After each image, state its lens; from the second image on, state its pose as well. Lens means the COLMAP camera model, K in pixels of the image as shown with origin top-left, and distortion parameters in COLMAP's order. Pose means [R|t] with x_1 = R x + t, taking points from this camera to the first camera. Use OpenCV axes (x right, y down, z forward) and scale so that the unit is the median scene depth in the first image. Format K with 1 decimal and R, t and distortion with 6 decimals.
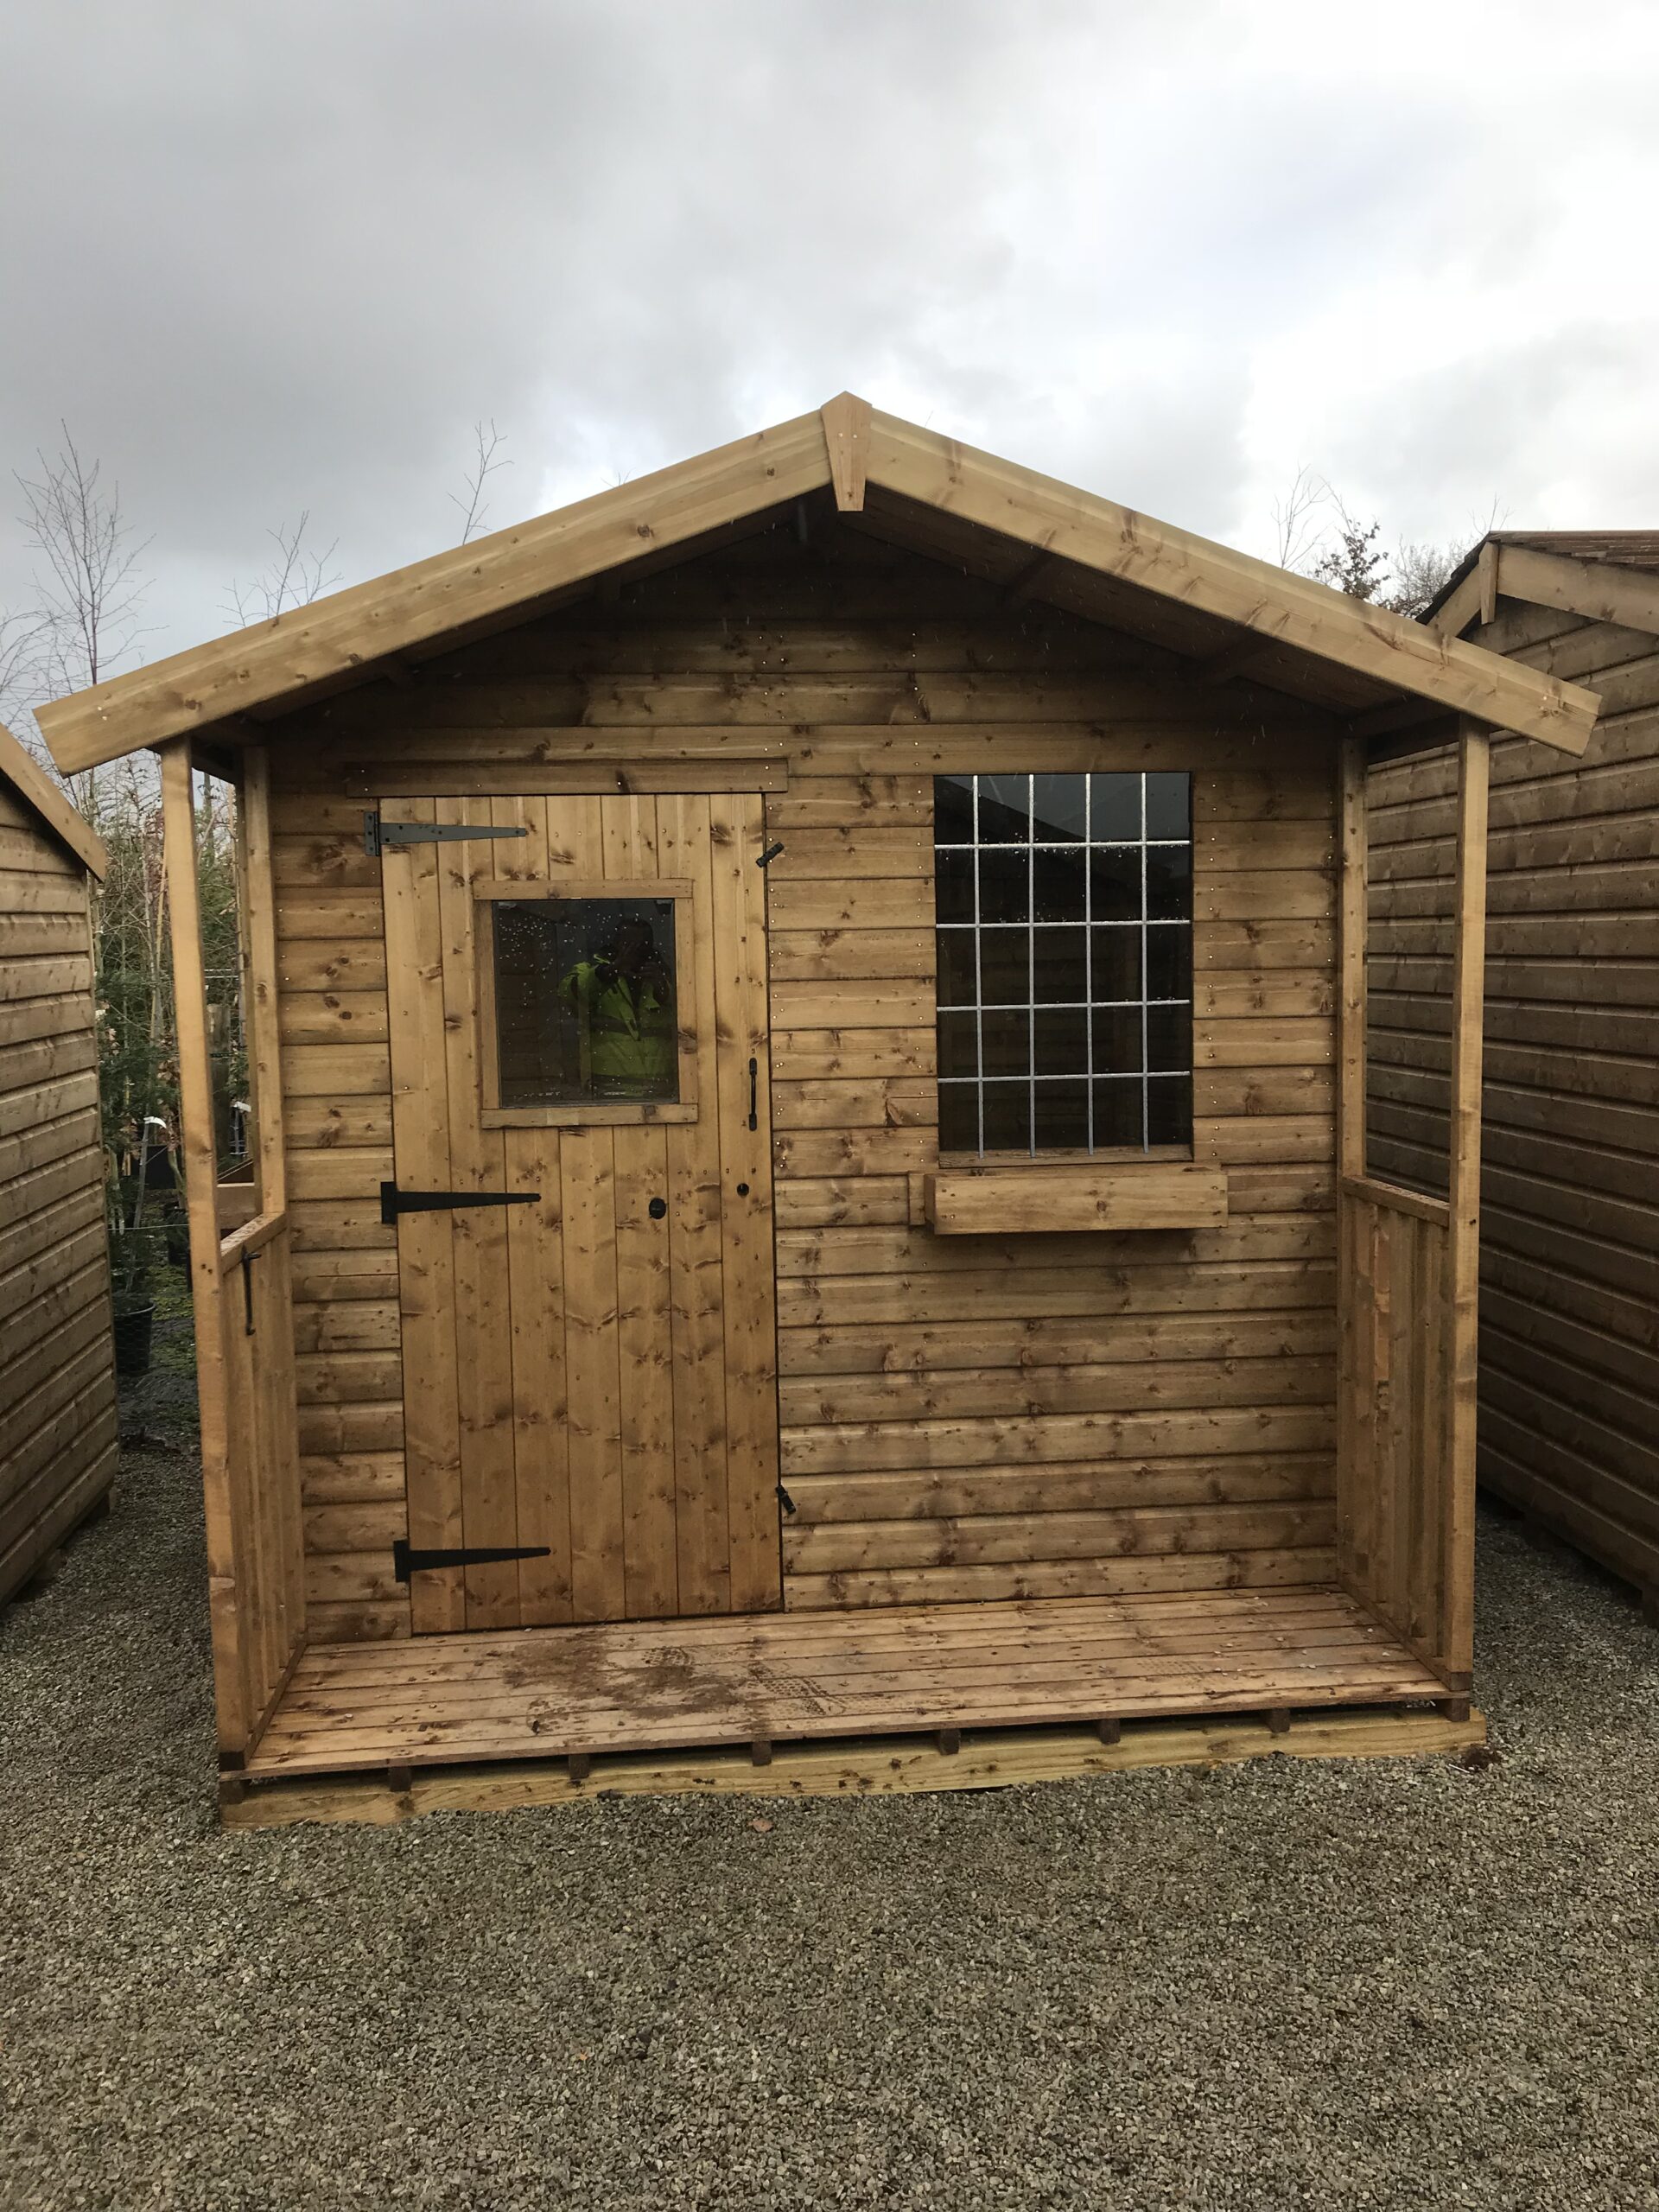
lens RADIAL K [[1794.5, 0, 842.6], [0, 1794.5, 1104.8], [0, 0, 1]] dist [0.109329, -0.321654]
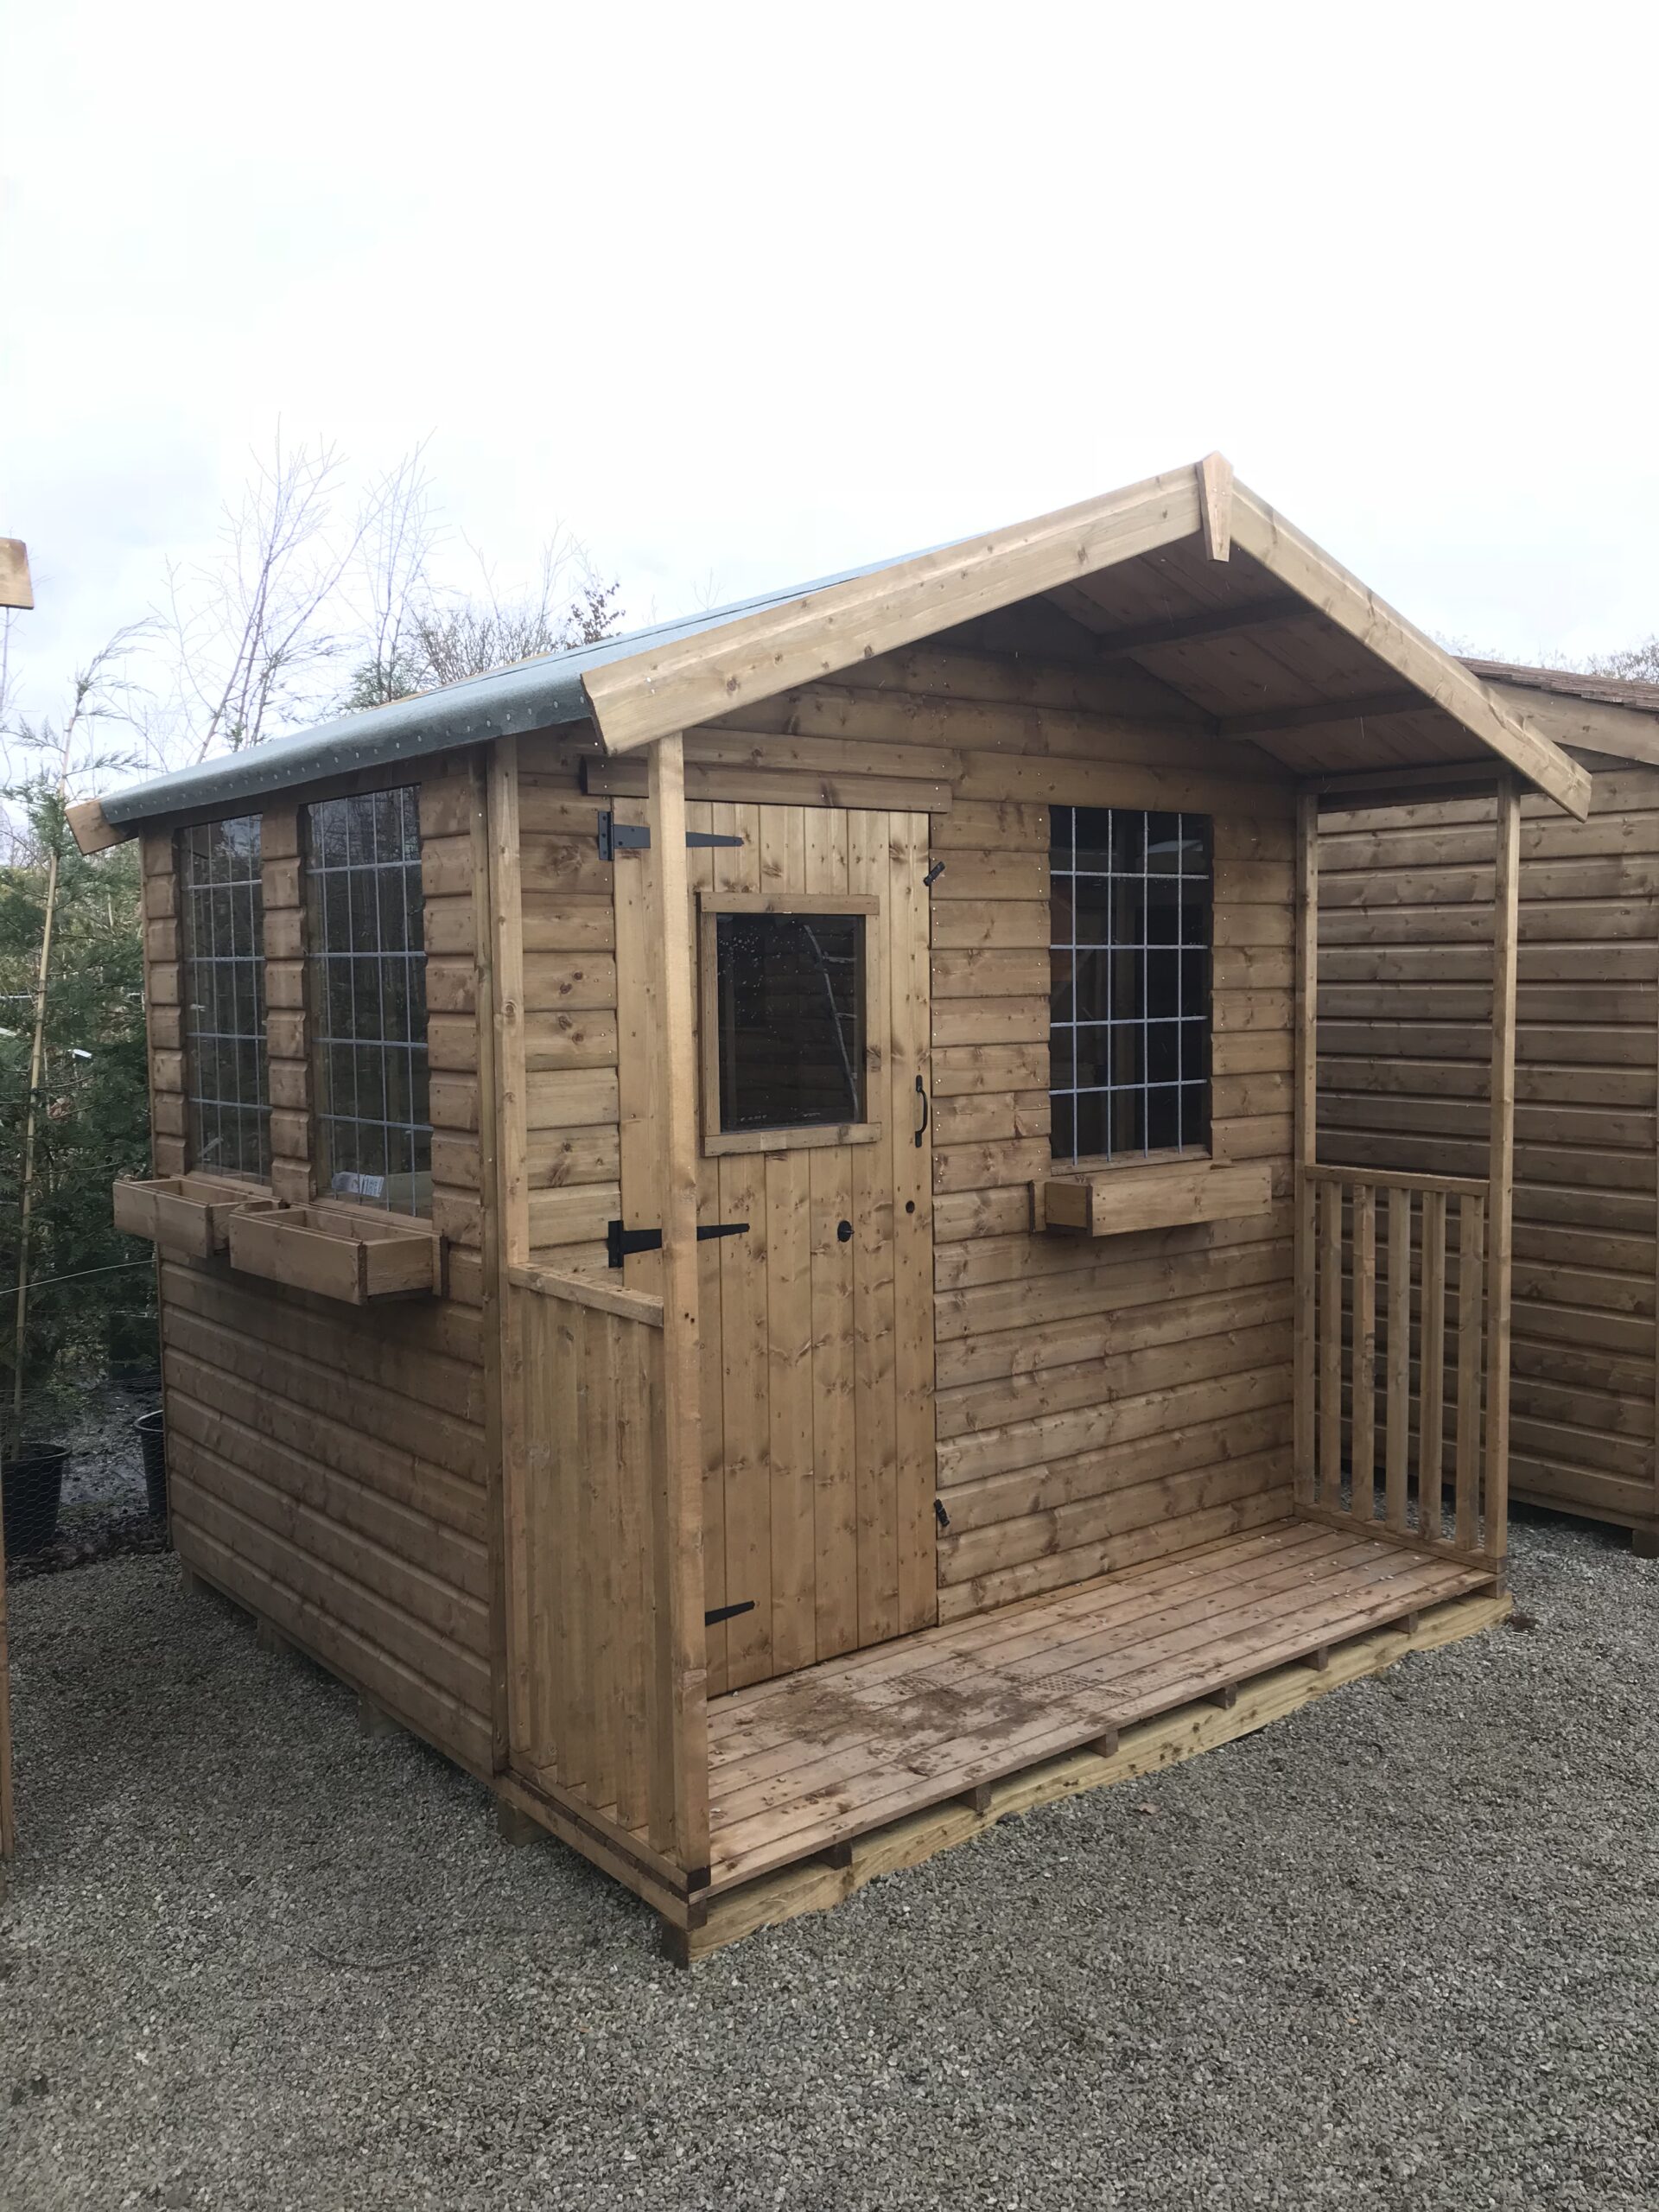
lens RADIAL K [[1794.5, 0, 842.6], [0, 1794.5, 1104.8], [0, 0, 1]] dist [0.109329, -0.321654]
pose [[0.841749, -0.031785, 0.538932, -0.629899], [0.043395, 0.999019, -0.008859, -0.002507], [-0.538122, 0.030844, 0.842303, 0.177419]]
